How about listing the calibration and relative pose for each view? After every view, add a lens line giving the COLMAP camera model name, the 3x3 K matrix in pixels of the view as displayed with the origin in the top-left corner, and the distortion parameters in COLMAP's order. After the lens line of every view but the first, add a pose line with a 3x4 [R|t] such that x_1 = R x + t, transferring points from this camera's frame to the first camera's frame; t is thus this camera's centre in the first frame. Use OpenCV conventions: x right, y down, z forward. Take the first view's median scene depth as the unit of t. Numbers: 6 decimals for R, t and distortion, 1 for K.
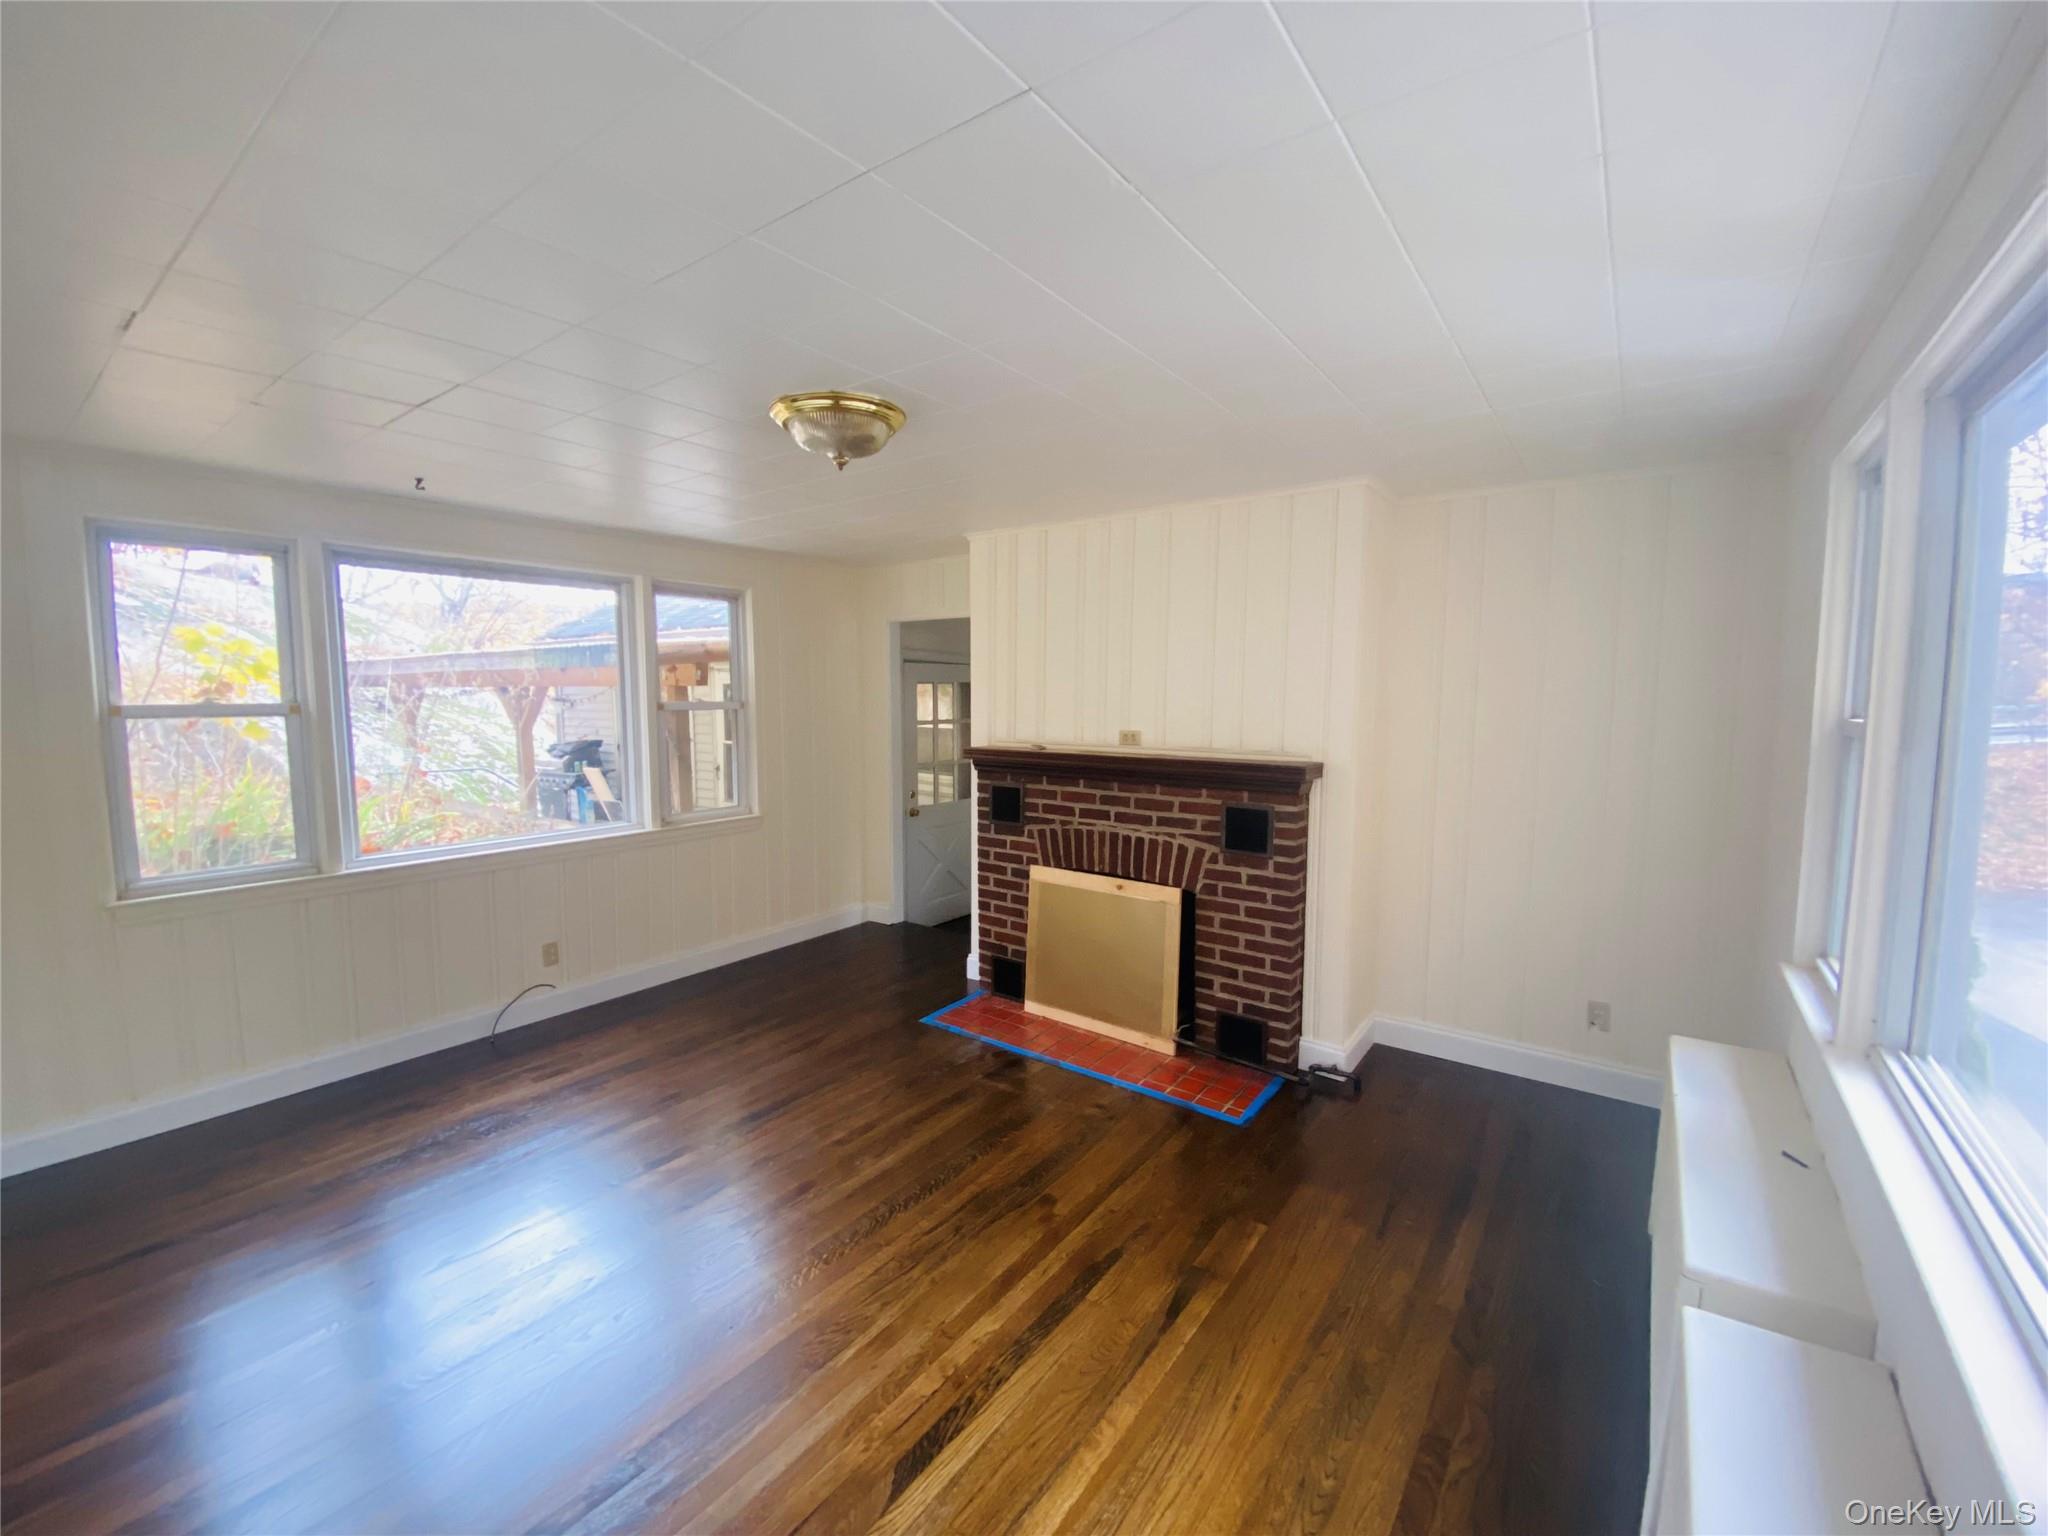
lens RADIAL K [[813.2, 0, 1024.0], [0, 813.2, 768.0], [0, 0, 1]] dist [0.026441, -0.024117]
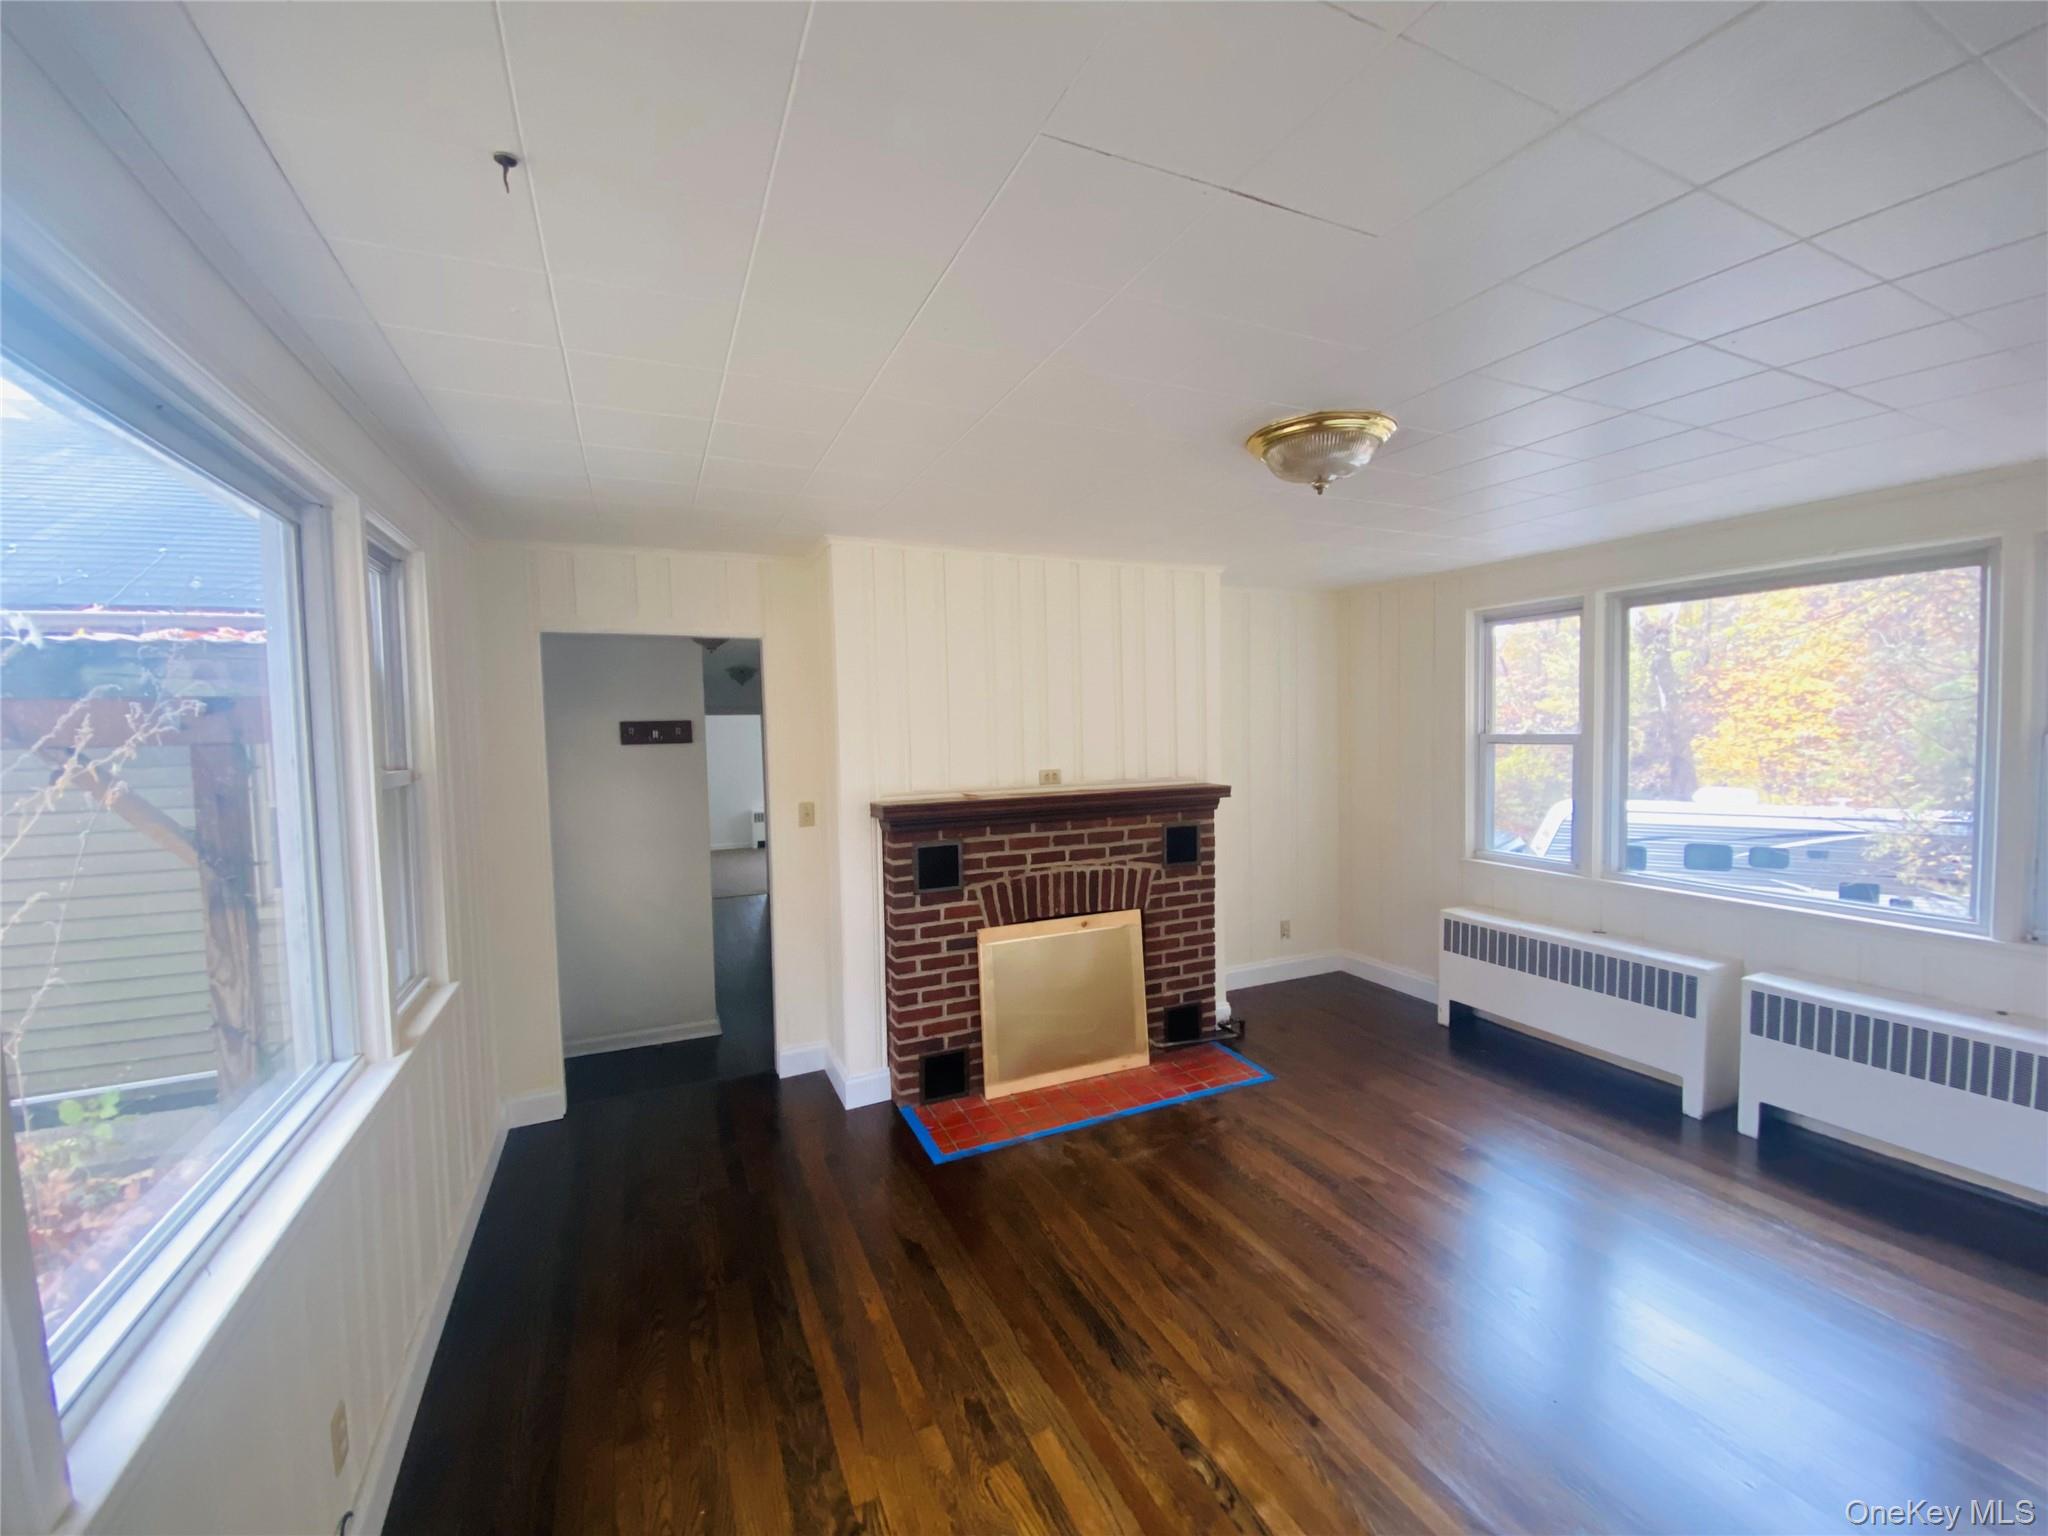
lens RADIAL K [[813.2, 0, 1024.0], [0, 813.2, 768.0], [0, 0, 1]] dist [0.026441, -0.024117]
pose [[0.481673, -0.052906, 0.874753, -0.779125], [0.103104, 0.994665, 0.003385, -0.055924], [-0.870265, 0.088560, 0.484558, 0.555195]]
